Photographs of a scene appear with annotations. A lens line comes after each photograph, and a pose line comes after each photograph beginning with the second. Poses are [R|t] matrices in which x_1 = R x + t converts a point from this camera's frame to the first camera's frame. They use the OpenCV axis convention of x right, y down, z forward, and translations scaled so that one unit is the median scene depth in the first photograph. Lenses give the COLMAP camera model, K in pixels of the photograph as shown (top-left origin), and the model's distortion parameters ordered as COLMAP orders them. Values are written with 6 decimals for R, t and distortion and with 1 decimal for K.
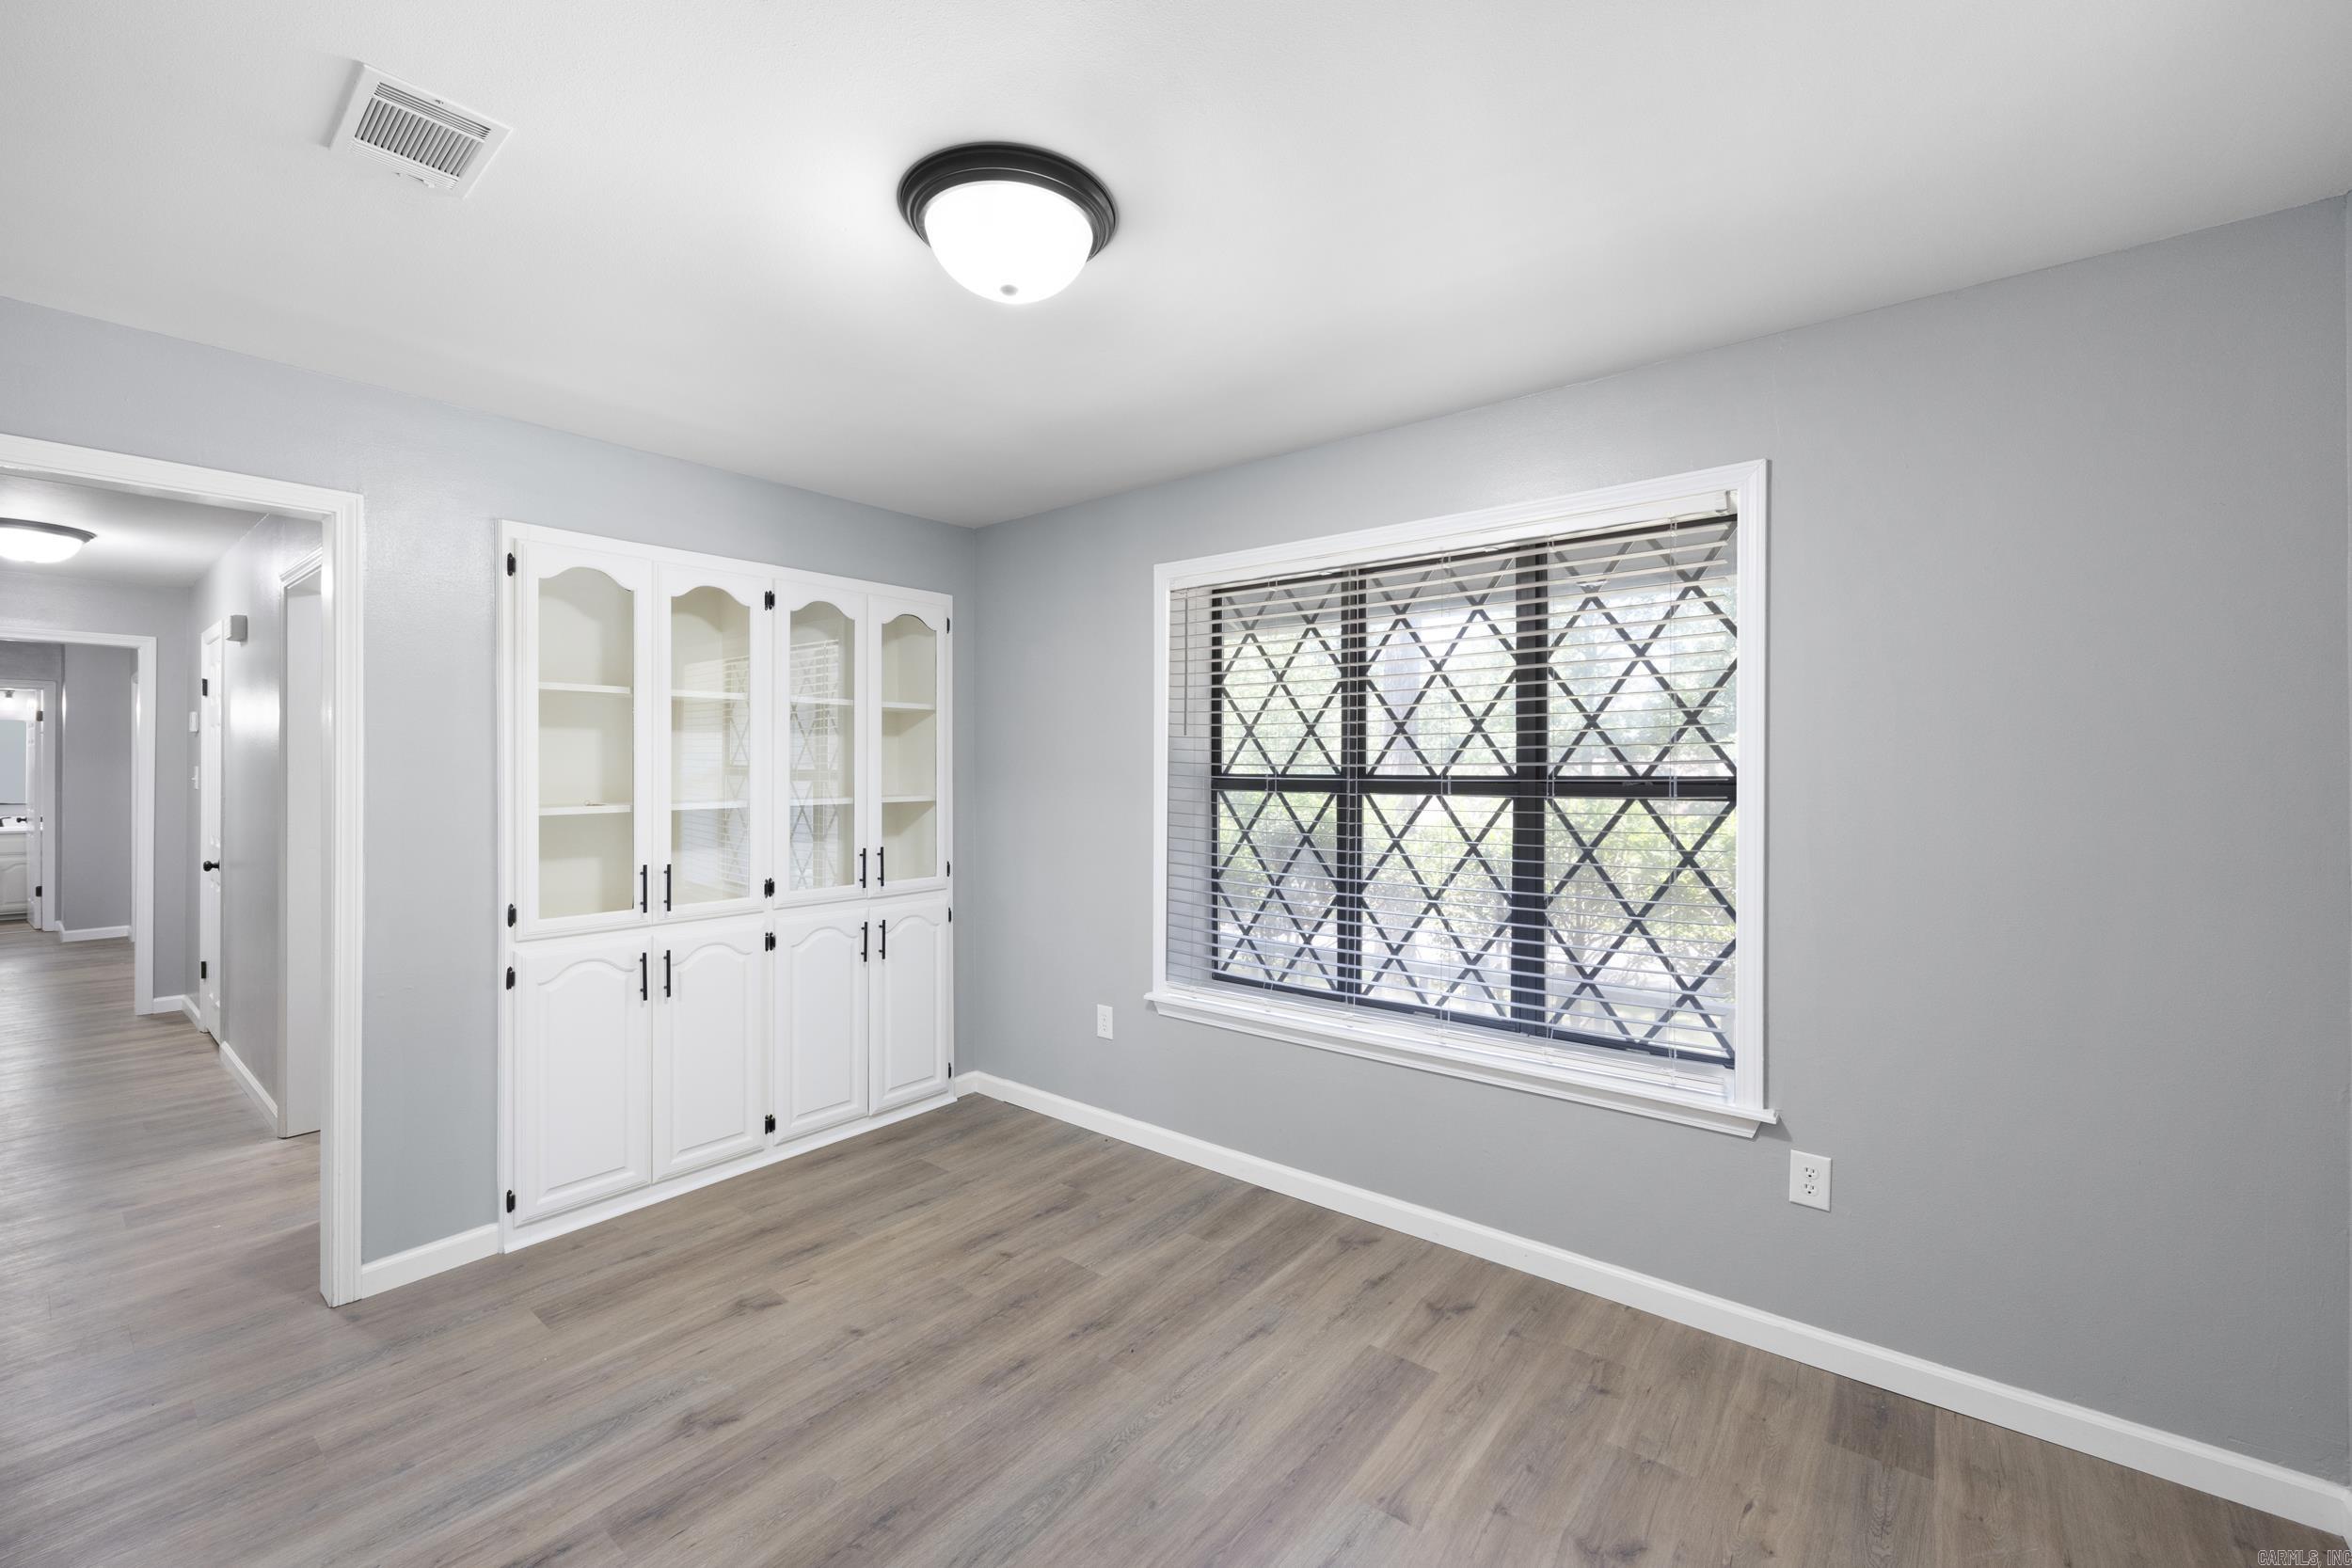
lens RADIAL K [[956.6, 0, 1190.4], [0, 956.6, 772.6], [0, 0, 1]] dist [-0.000570, 0.000363]
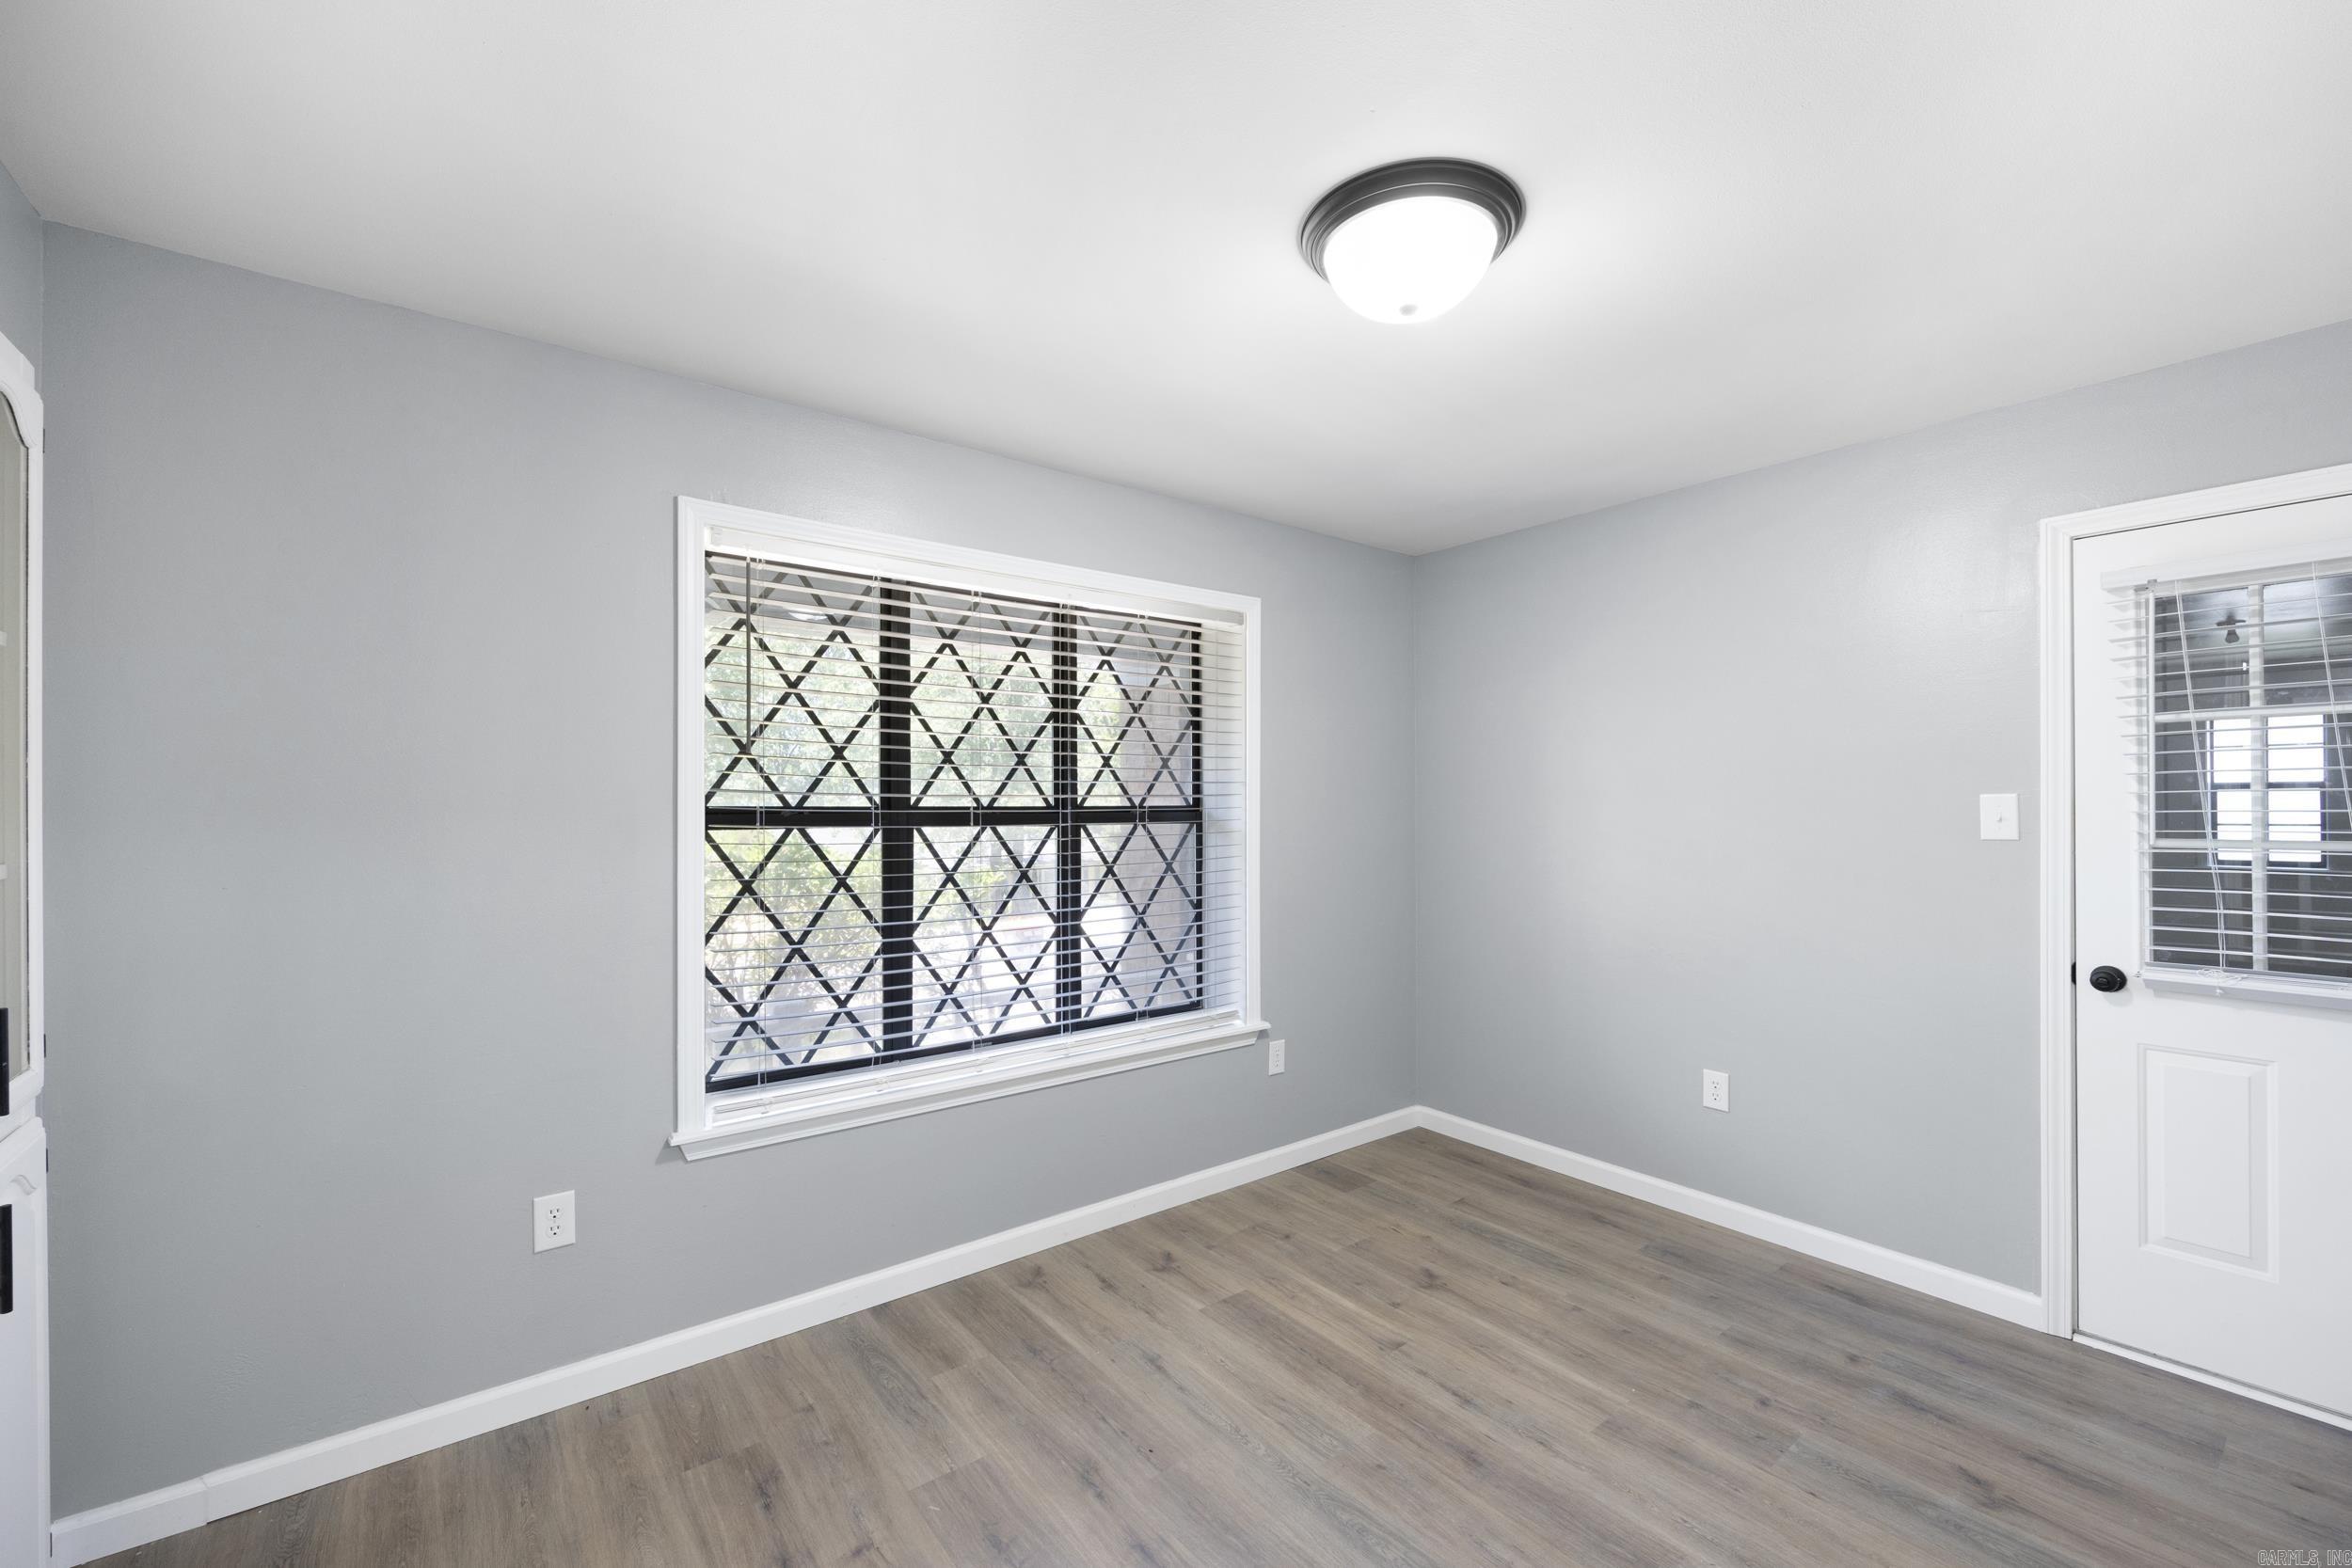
lens RADIAL K [[956.6, 0, 1187.7], [0, 956.6, 803.3], [0, 0, 1]] dist [-0.000570, 0.000363]
pose [[0.224652, 0.000148, 0.974439, -0.707870], [-0.001724, 0.999998, 0.000246, -0.000856], [-0.974438, -0.001735, 0.224652, 0.586402]]
